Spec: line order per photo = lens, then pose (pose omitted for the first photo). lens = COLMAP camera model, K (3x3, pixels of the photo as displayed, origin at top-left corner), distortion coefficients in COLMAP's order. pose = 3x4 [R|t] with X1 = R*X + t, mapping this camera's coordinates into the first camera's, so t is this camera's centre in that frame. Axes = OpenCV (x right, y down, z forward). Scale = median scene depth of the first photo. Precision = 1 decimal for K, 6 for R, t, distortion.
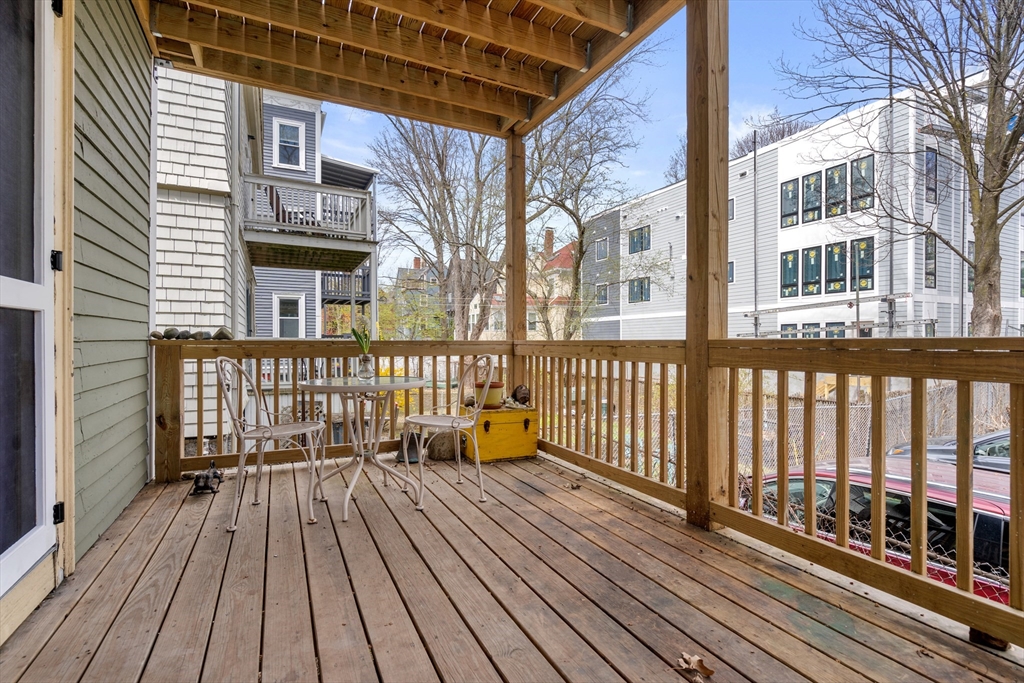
lens RADIAL K [[476.2, 0, 509.8], [0, 476.2, 344.3], [0, 0, 1]] dist [-0.003298, 0.002068]
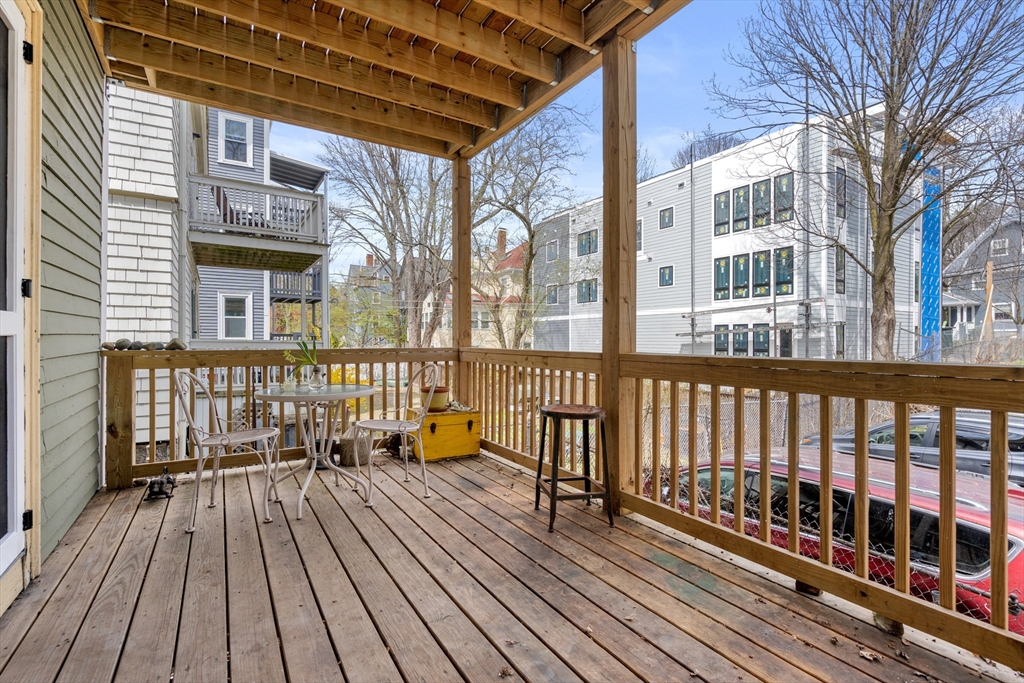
lens RADIAL K [[476.2, 0, 514.0], [0, 476.2, 337.4], [0, 0, 1]] dist [-0.003298, 0.002068]
pose [[0.994880, 0.000645, 0.101063, 0.028273], [-0.000191, 0.999990, -0.004503, -0.034002], [-0.101065, 0.004460, 0.994870, -0.114106]]
